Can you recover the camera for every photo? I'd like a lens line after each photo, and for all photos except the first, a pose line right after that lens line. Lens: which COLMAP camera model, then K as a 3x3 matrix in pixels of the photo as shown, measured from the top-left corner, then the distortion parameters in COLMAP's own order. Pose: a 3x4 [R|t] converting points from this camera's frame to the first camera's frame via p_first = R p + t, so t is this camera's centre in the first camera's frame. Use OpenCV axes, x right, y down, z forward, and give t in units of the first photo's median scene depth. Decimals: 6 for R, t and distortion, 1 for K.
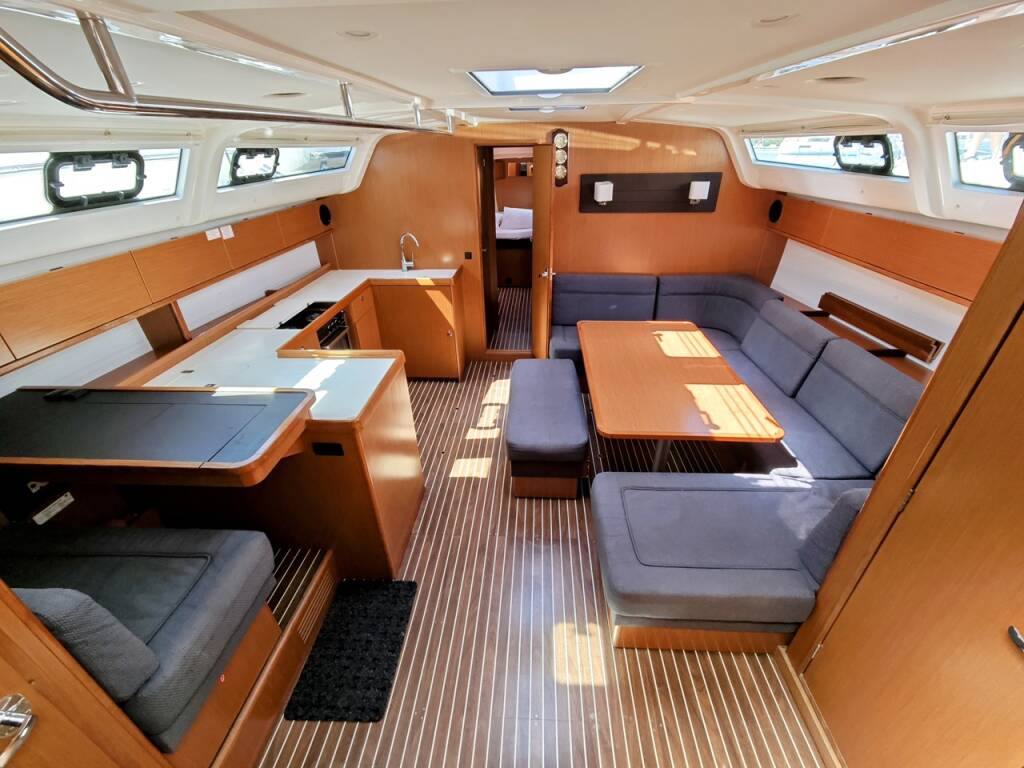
lens RADIAL K [[421.0, 0, 514.0], [0, 421.0, 386.1], [0, 0, 1]] dist [-0.019666, 0.000266]
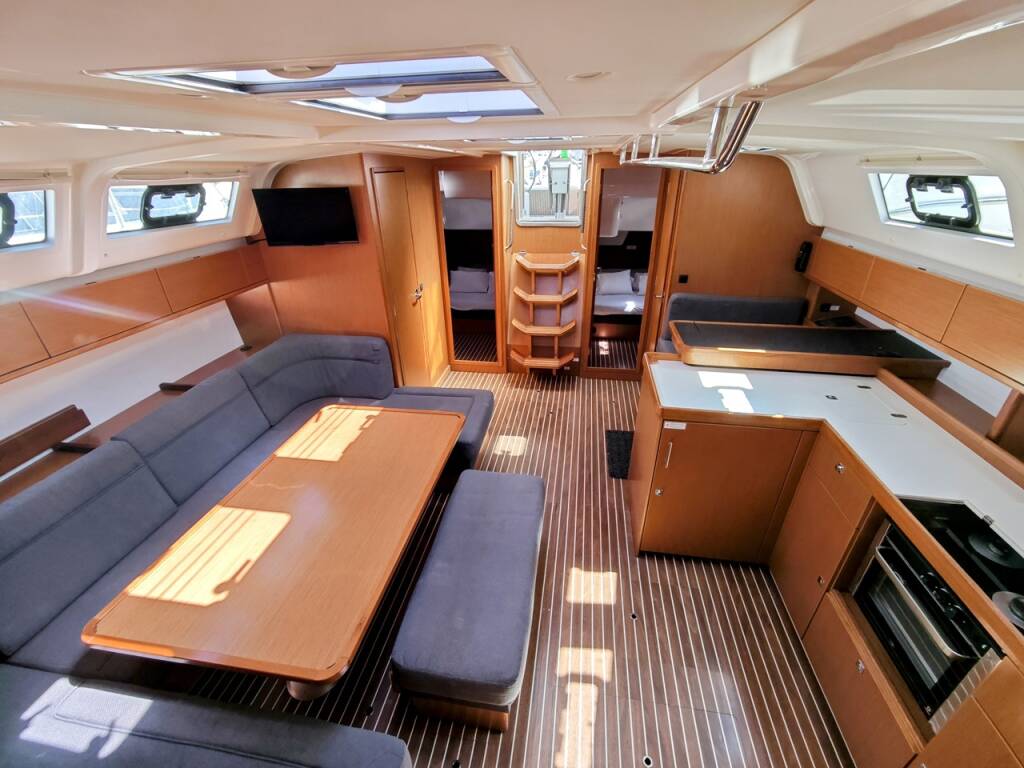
lens RADIAL K [[423.6, 0, 515.0], [0, 423.6, 384.1], [0, 0, 1]] dist [-0.009022, 0.004090]
pose [[-0.994113, -0.017042, 0.106995, -0.047853], [0.080764, 0.541706, 0.836679, -0.728773], [-0.072219, 0.840395, -0.537141, 1.208206]]
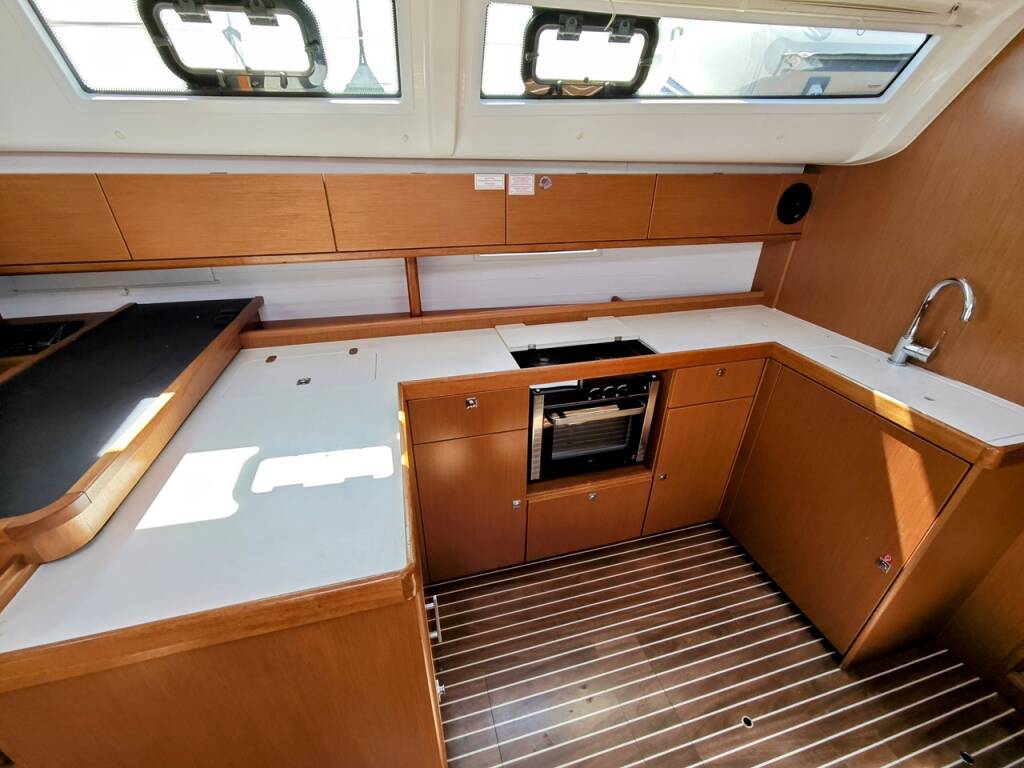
lens RADIAL K [[423.6, 0, 515.0], [0, 423.6, 384.1], [0, 0, 1]] dist [-0.009022, 0.004090]
pose [[0.316040, 0.465039, -0.826956, -0.036665], [-0.486346, 0.827807, 0.279649, -0.272444], [0.814608, 0.313807, 0.487791, 0.717858]]
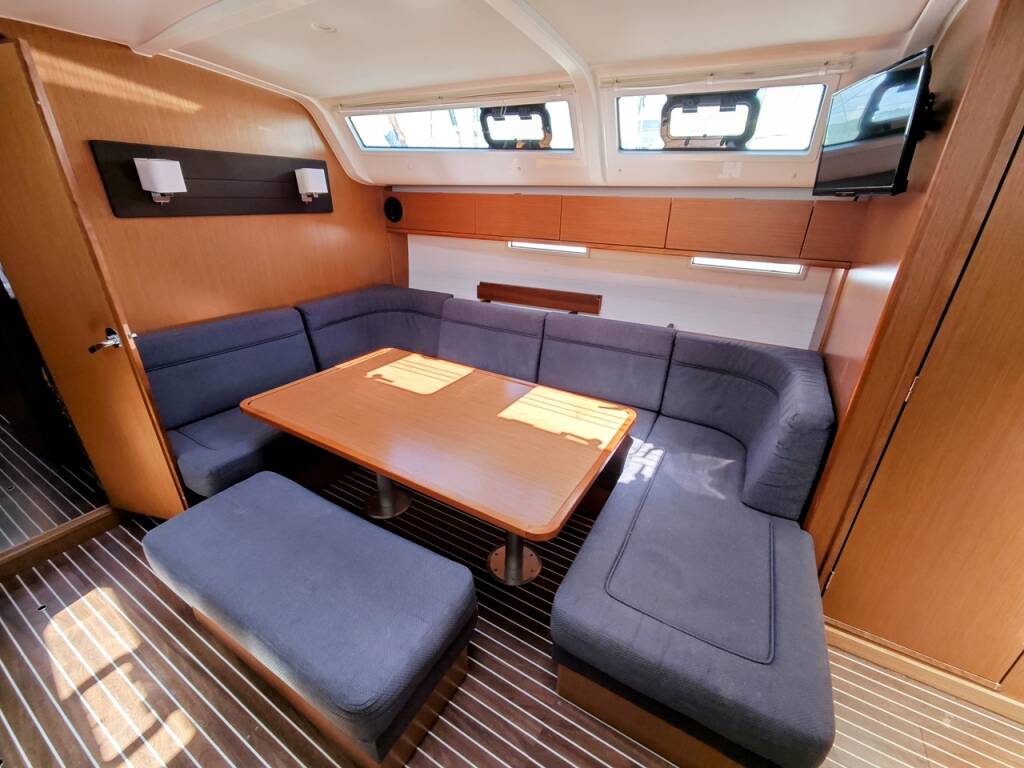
lens RADIAL K [[413.2, 0, 512.0], [0, 413.2, 384.0], [0, 0, 1]] dist [-0.001469, -0.000027]
pose [[0.450745, -0.346791, 0.822536, -0.145651], [0.417862, 0.896230, 0.148875, -0.138852], [-0.788809, 0.276602, 0.548881, 0.527173]]
